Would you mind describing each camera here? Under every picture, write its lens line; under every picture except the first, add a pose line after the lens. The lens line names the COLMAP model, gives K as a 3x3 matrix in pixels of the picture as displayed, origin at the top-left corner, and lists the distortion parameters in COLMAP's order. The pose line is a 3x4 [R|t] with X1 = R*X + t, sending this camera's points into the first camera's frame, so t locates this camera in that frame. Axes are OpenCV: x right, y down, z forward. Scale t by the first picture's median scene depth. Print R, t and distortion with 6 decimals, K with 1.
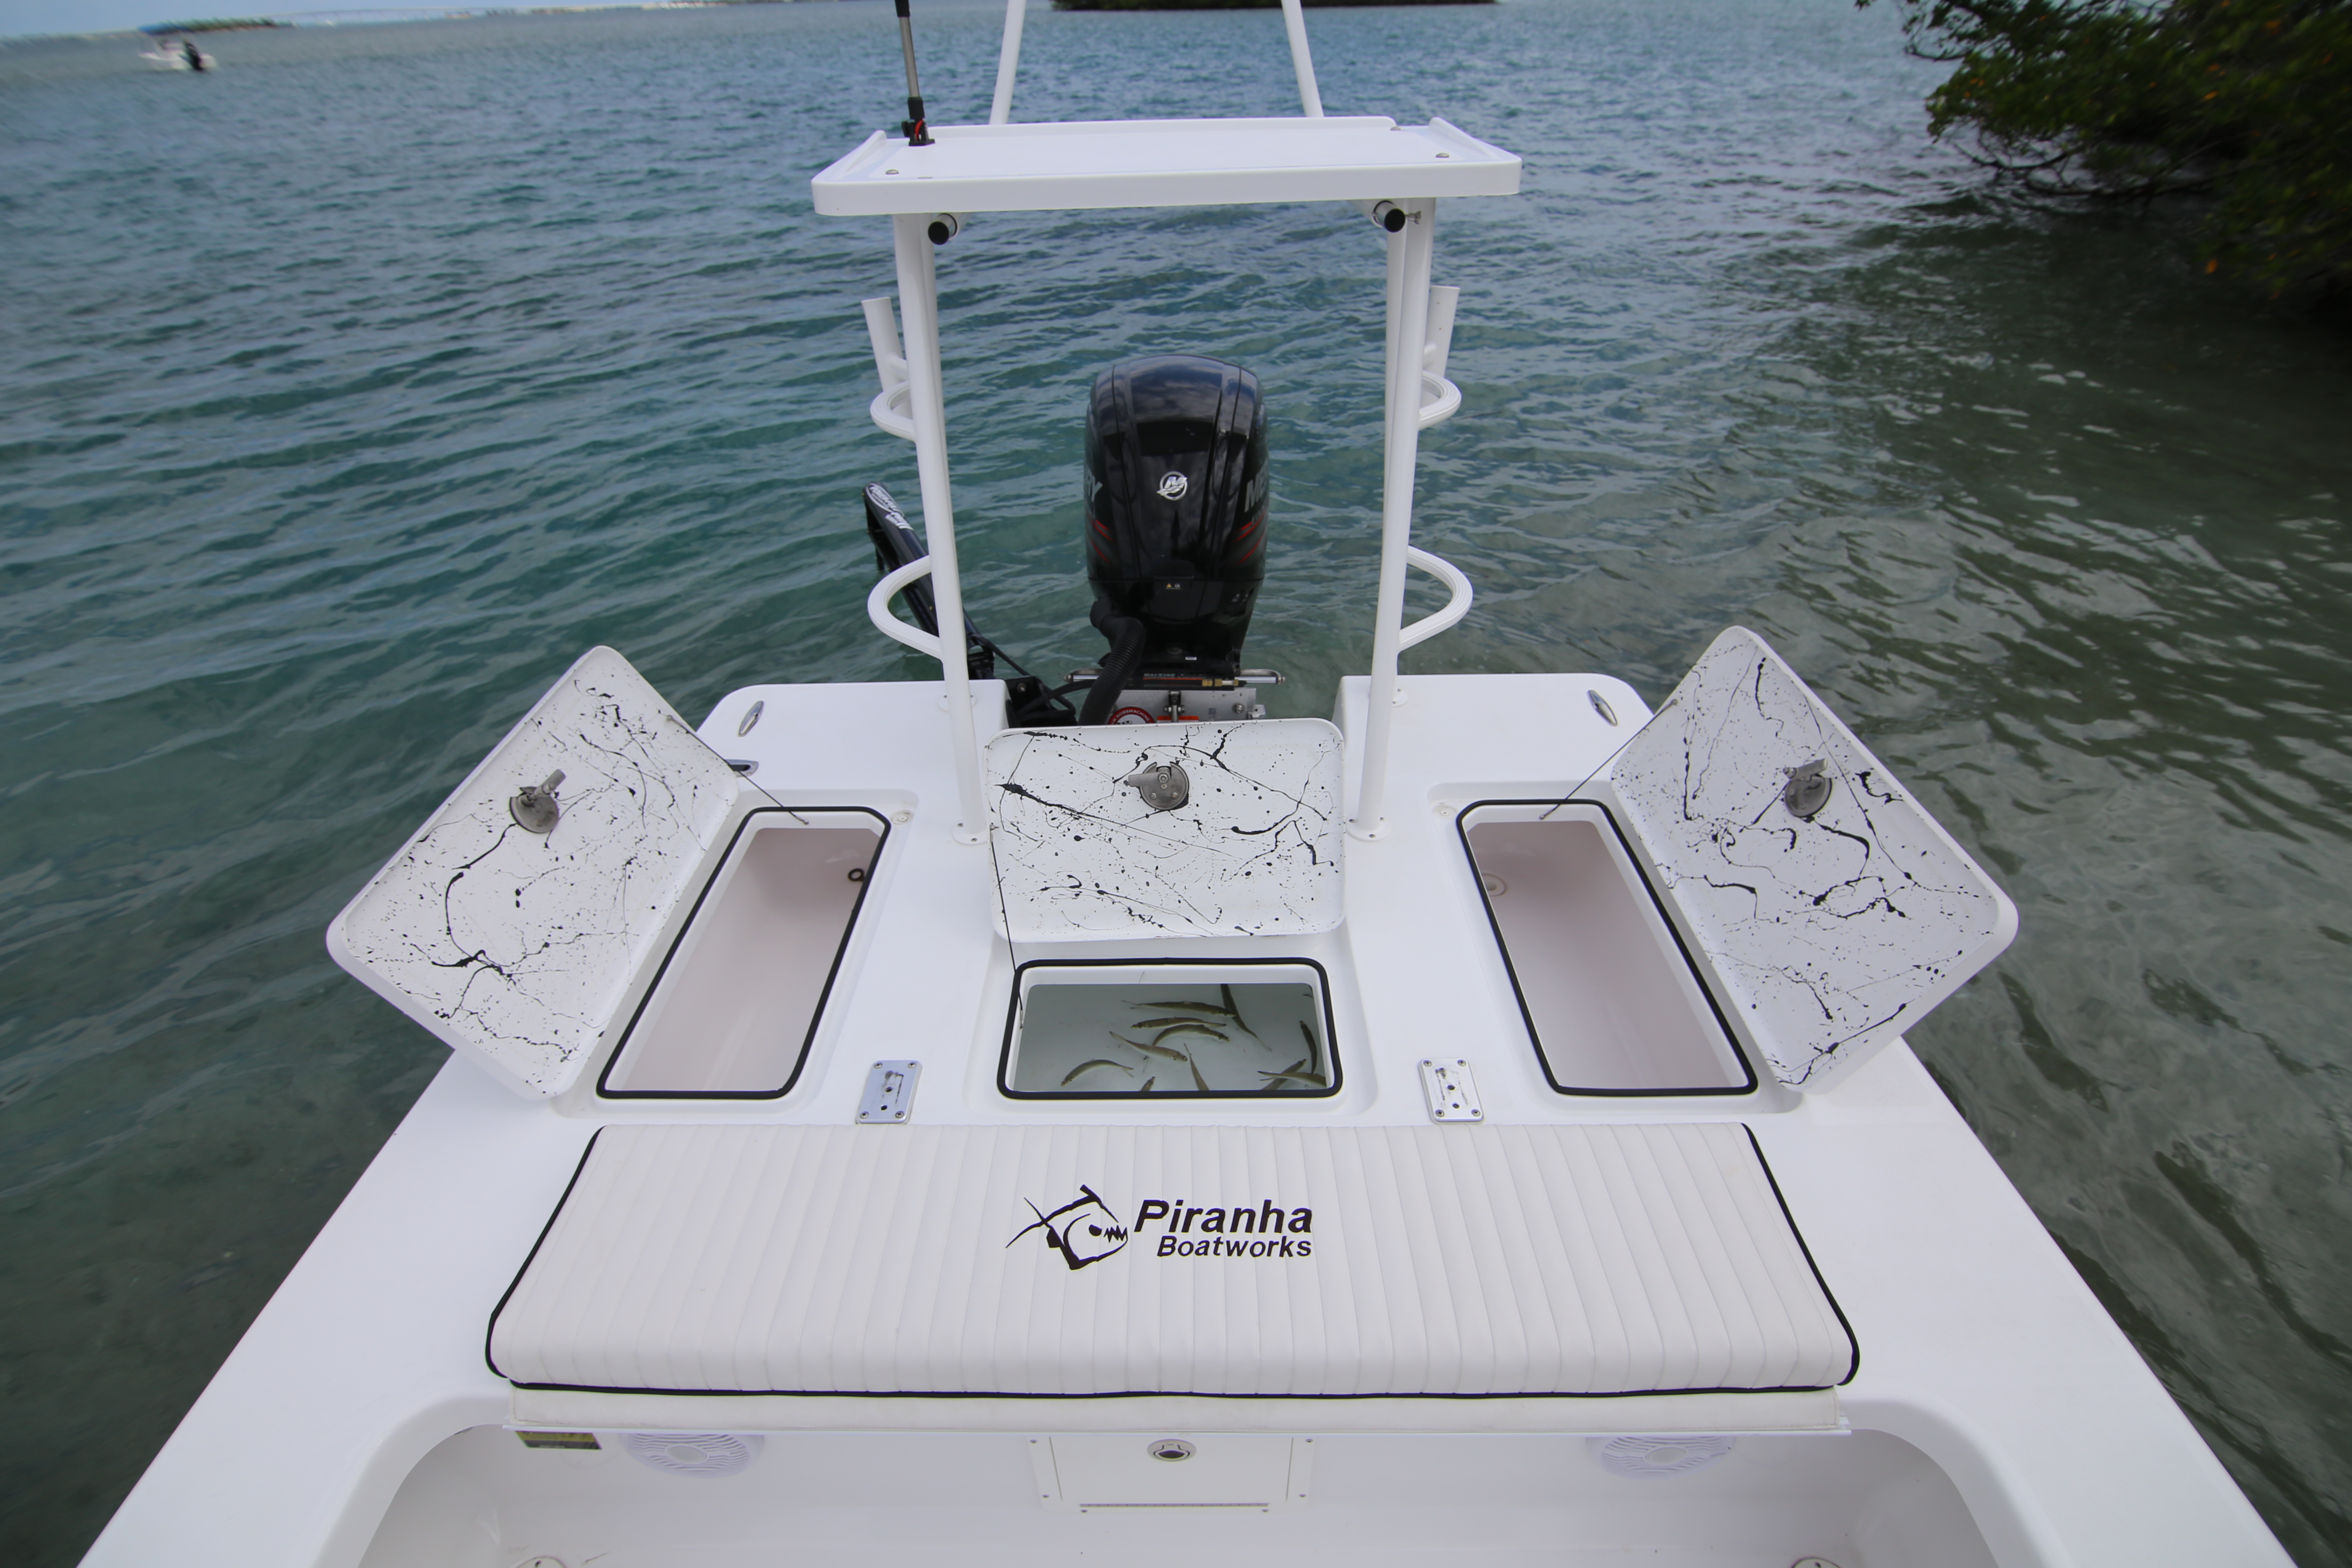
lens RADIAL K [[1084.9, 0, 1176.0], [0, 1084.9, 784.0], [0, 0, 1]] dist [-0.000610, 0.000025]
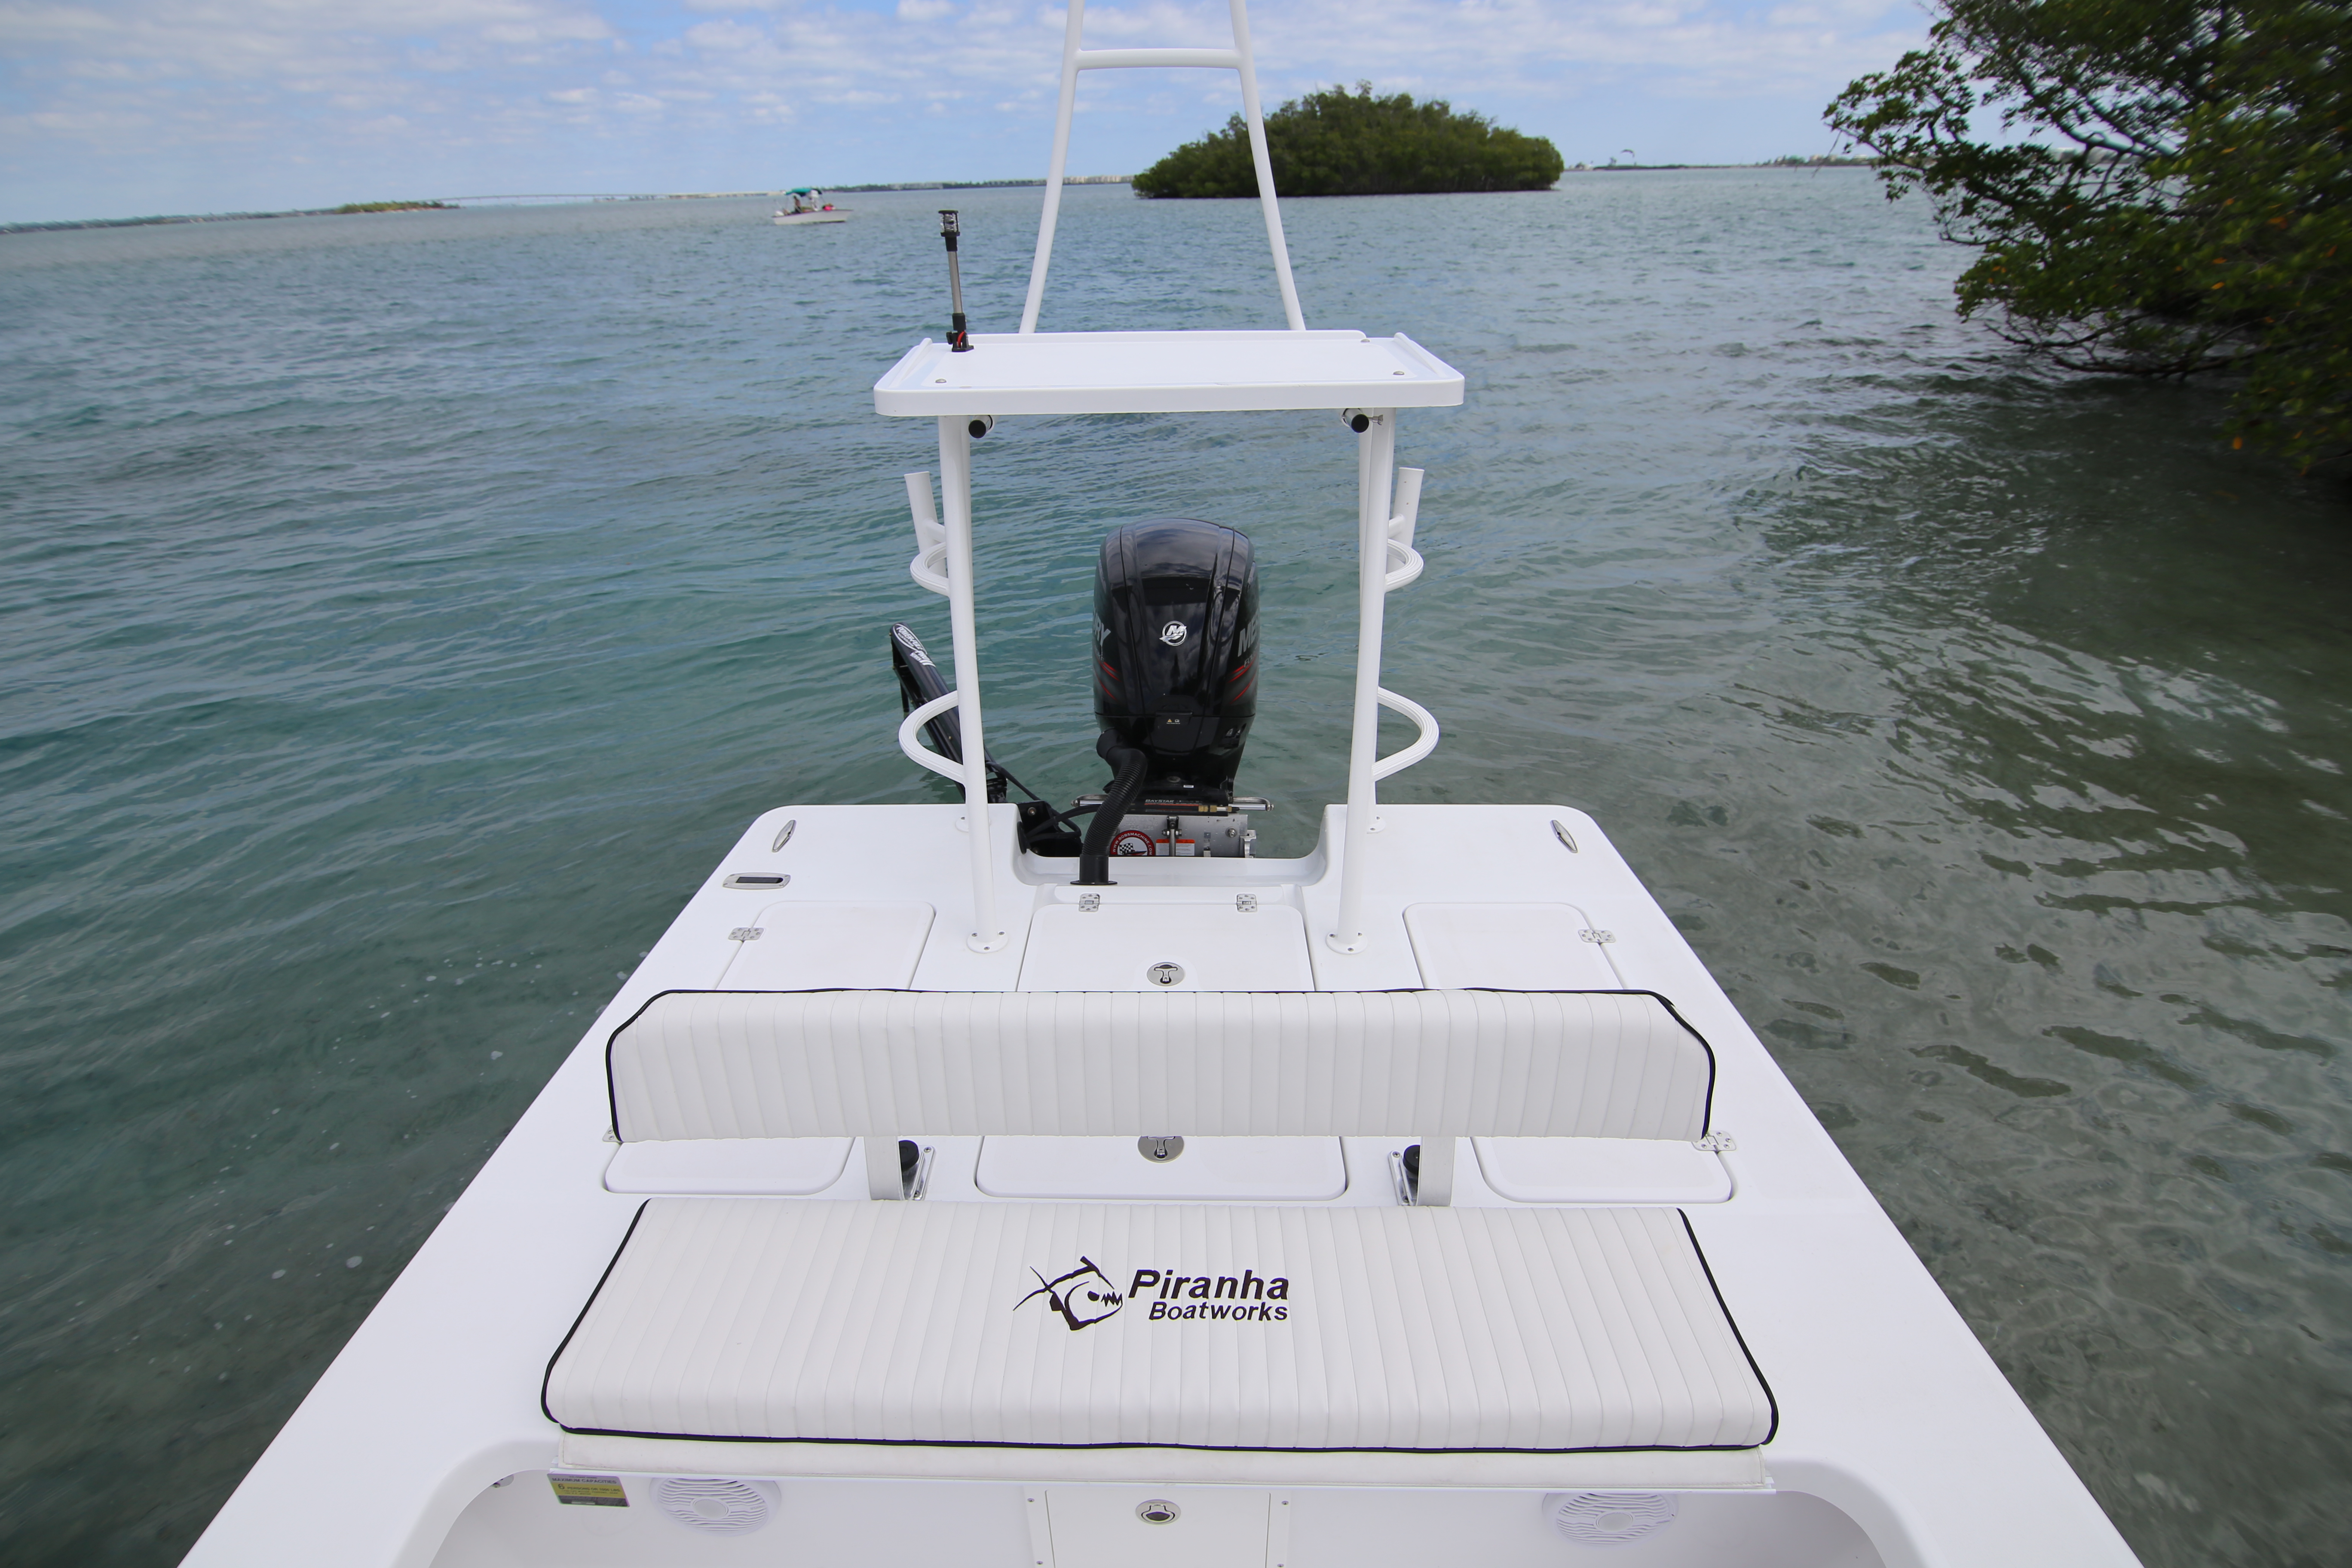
lens RADIAL K [[1084.9, 0, 1176.0], [0, 1084.9, 784.0], [0, 0, 1]] dist [-0.000610, 0.000025]
pose [[0.999936, 0.011228, -0.001319, 0.004400], [-0.011306, 0.993021, -0.117392, 0.015604], [-0.000008, 0.117399, 0.993085, -0.129057]]
